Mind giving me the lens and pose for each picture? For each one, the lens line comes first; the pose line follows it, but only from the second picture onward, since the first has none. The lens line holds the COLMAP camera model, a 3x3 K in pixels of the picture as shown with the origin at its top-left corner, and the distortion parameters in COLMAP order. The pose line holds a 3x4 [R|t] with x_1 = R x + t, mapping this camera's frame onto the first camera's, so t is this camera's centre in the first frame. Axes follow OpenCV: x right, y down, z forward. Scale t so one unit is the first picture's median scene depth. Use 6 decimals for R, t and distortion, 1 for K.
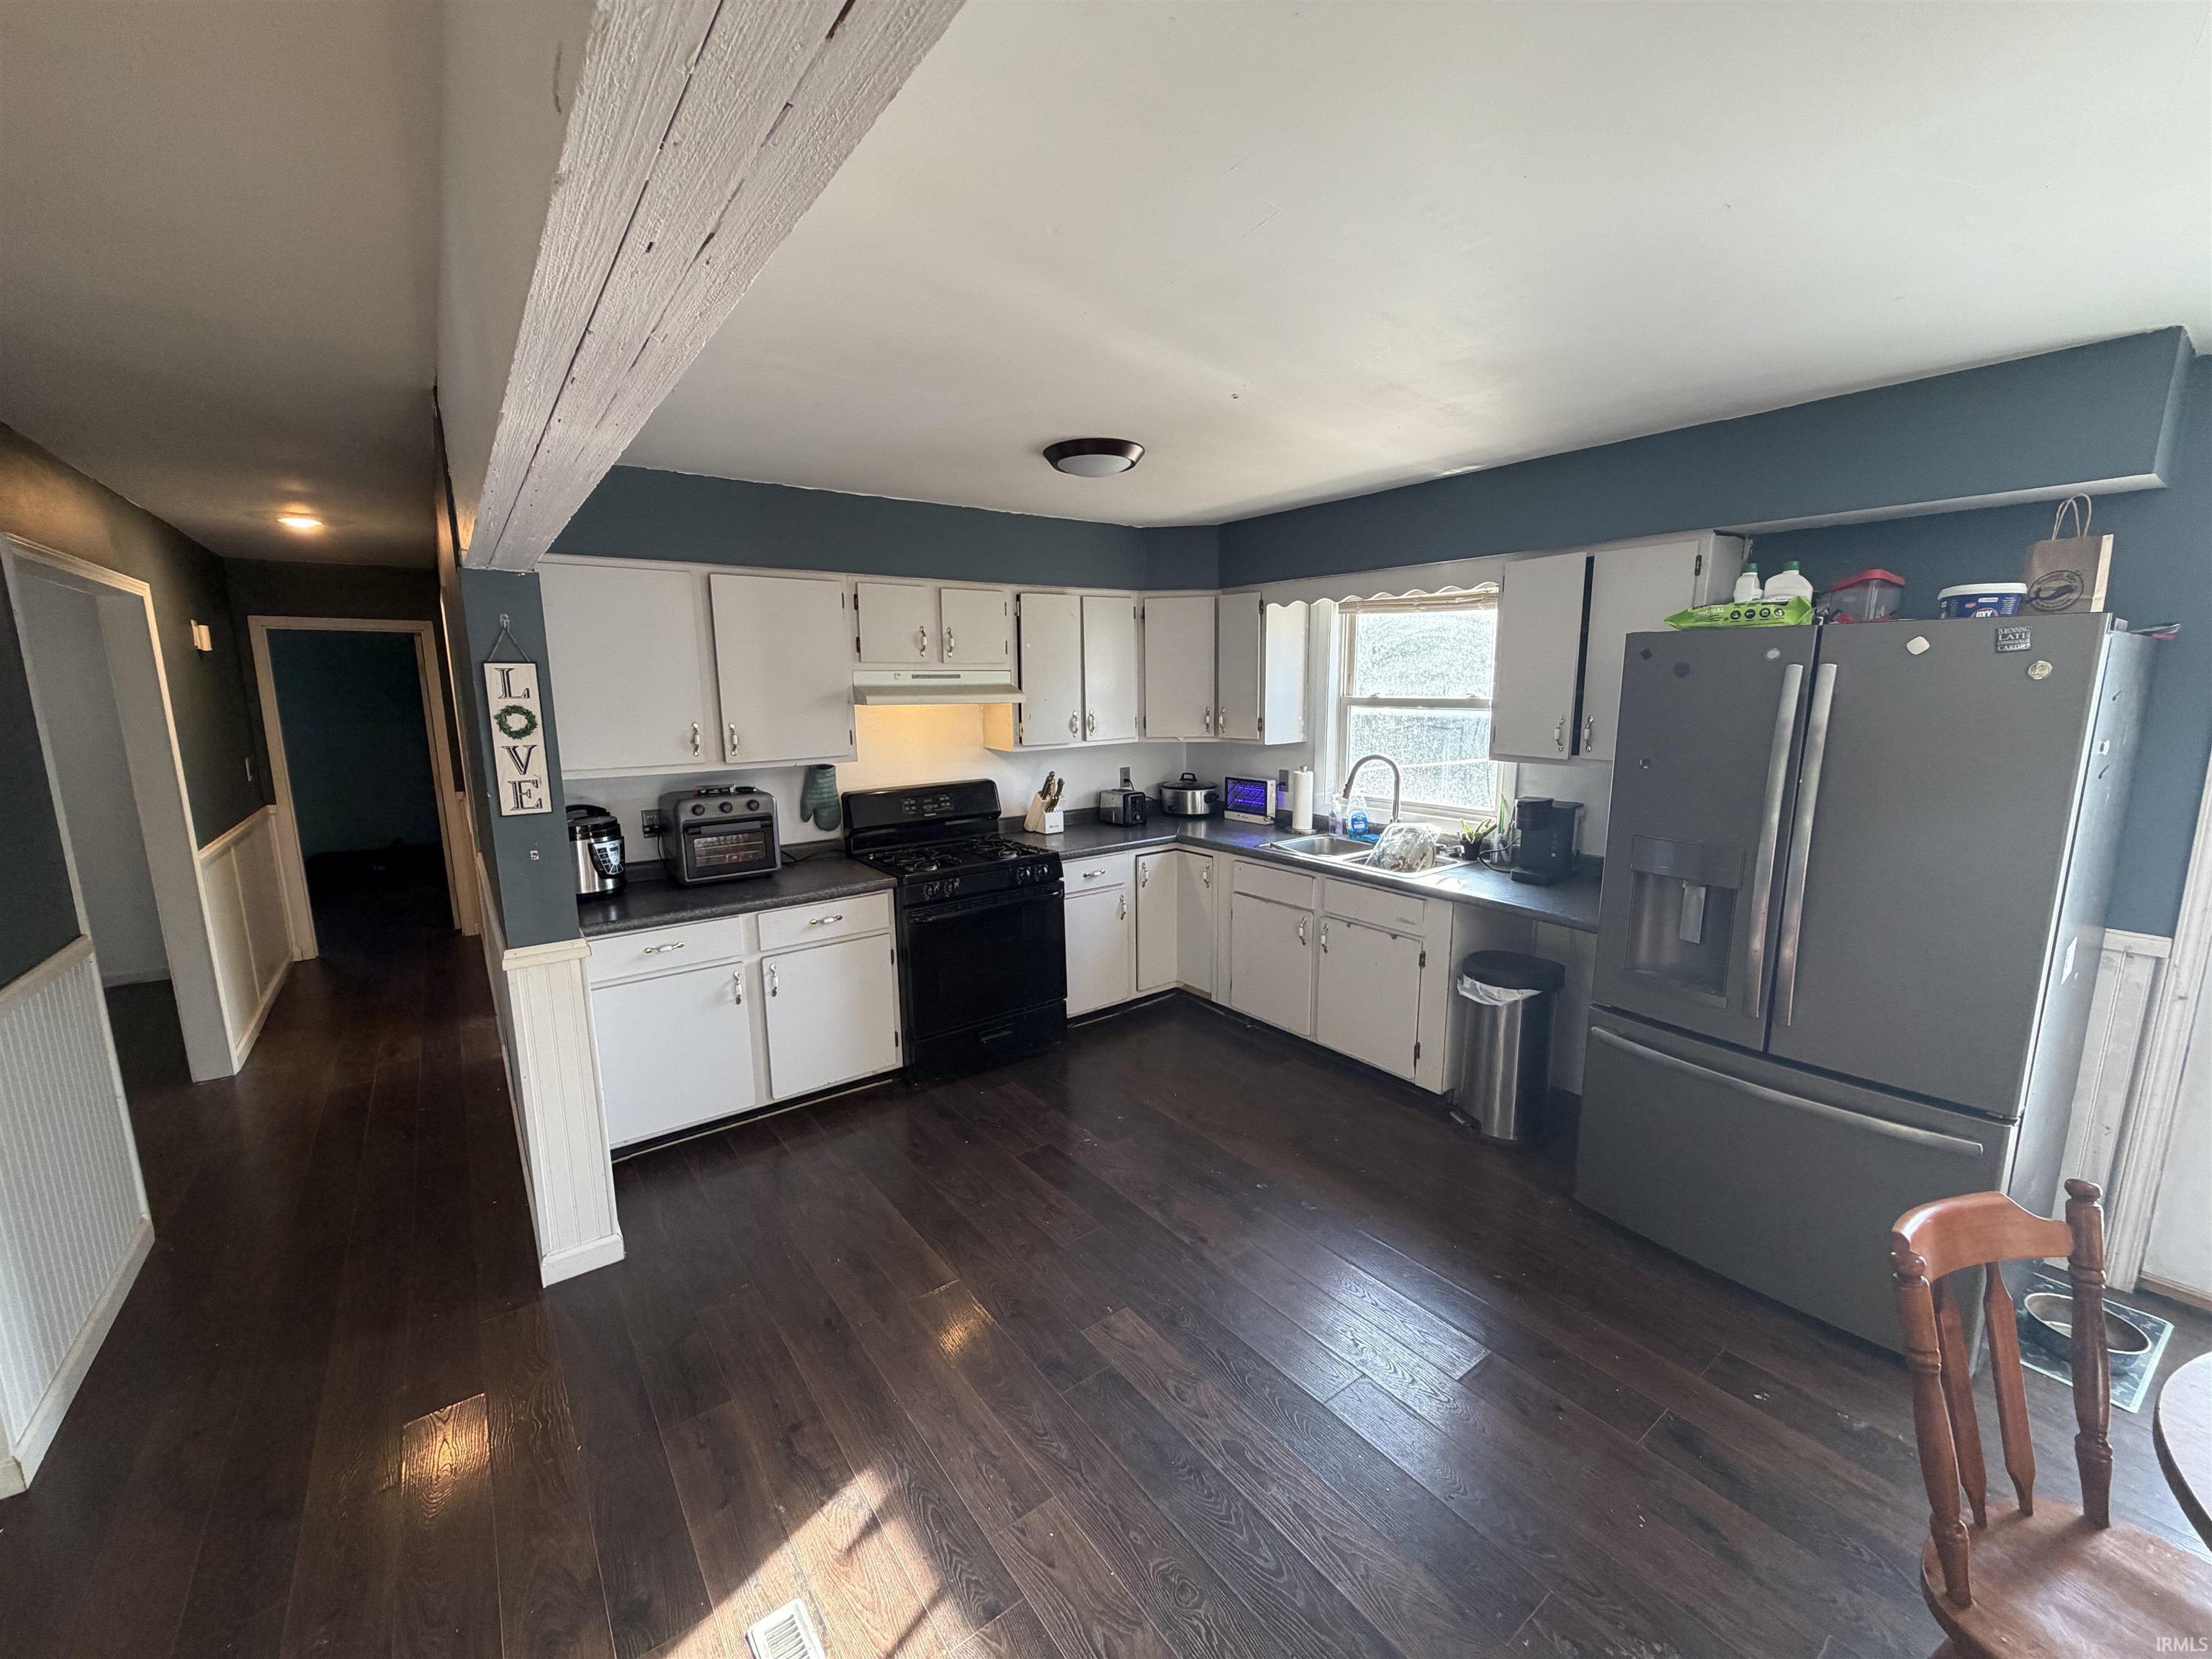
lens RADIAL K [[882.7, 0, 1096.7], [0, 882.7, 829.0], [0, 0, 1]] dist [-0.001584, 0.000268]
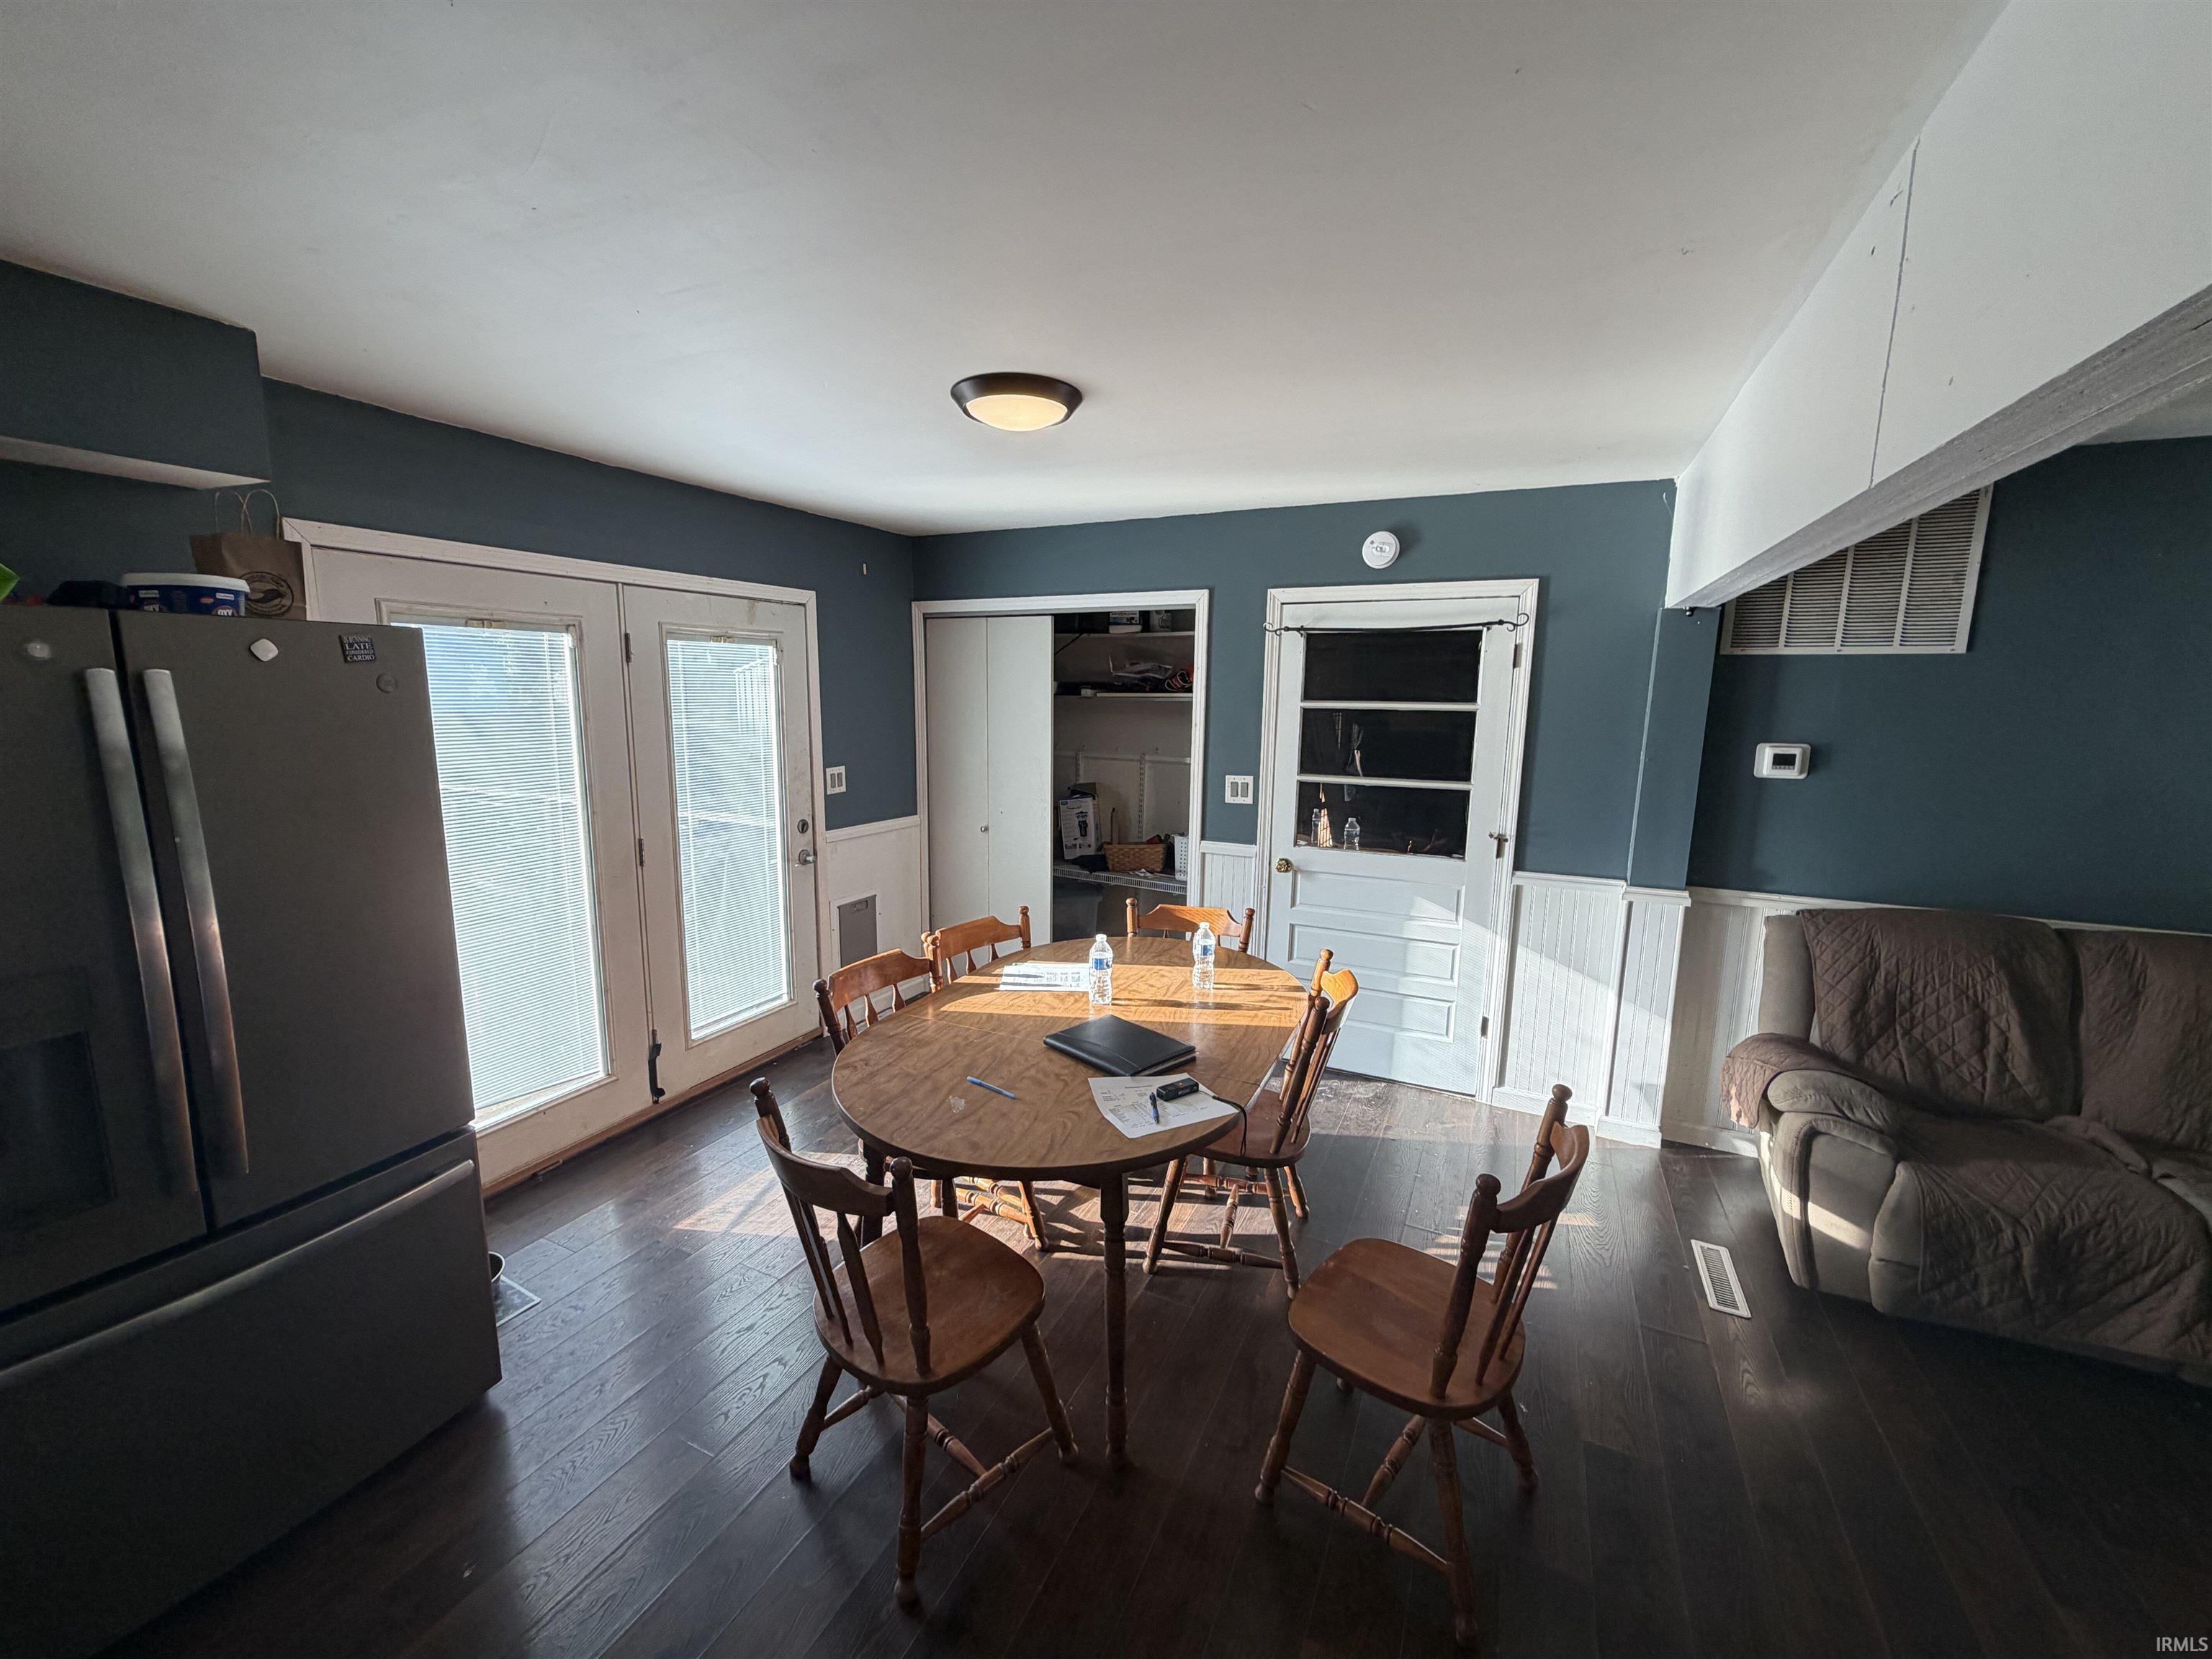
lens RADIAL K [[882.7, 0, 1099.6], [0, 882.7, 820.8], [0, 0, 1]] dist [-0.001584, 0.000268]
pose [[-0.452504, -0.130496, 0.882163, -0.109762], [0.138899, 0.966848, 0.214272, -0.097989], [-0.880879, 0.219490, -0.419376, 0.554218]]
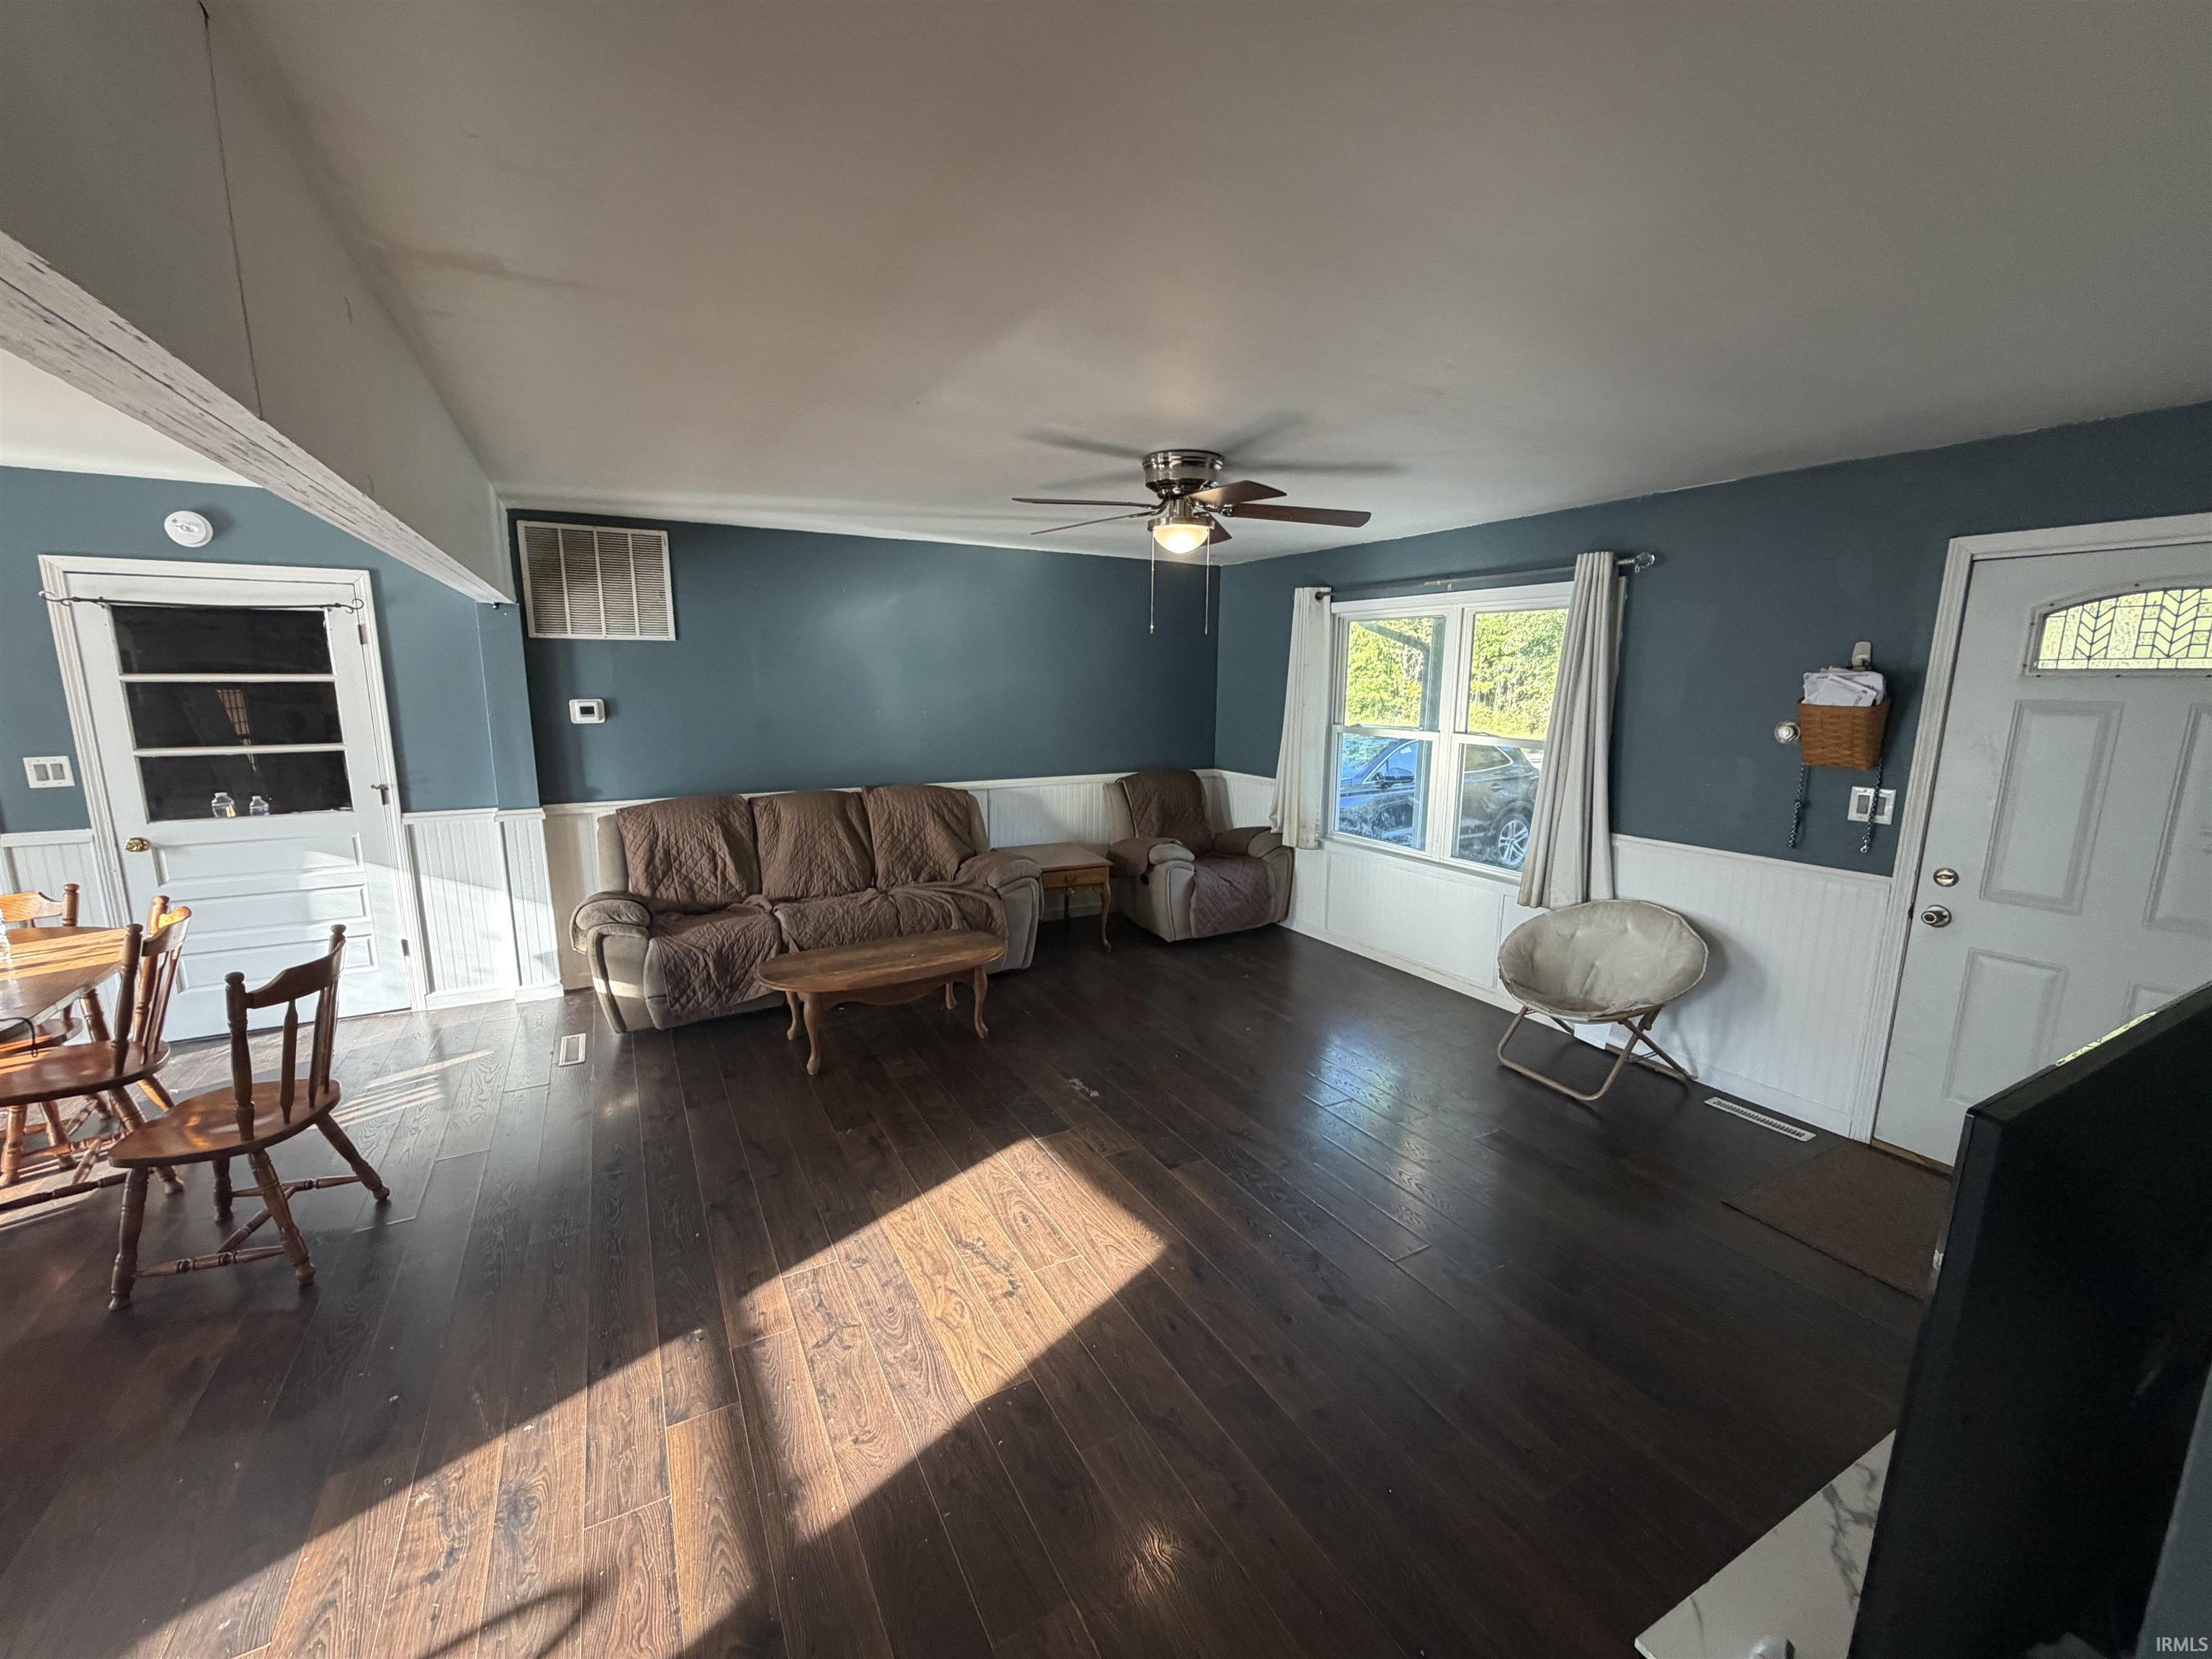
lens RADIAL K [[882.7, 0, 1101.8], [0, 882.7, 827.3], [0, 0, 1]] dist [-0.001584, 0.000268]
pose [[-0.990328, -0.021684, 0.137044, -0.595113], [0.024712, 0.944355, 0.328000, -0.119773], [-0.136530, 0.328214, -0.934685, 0.751183]]
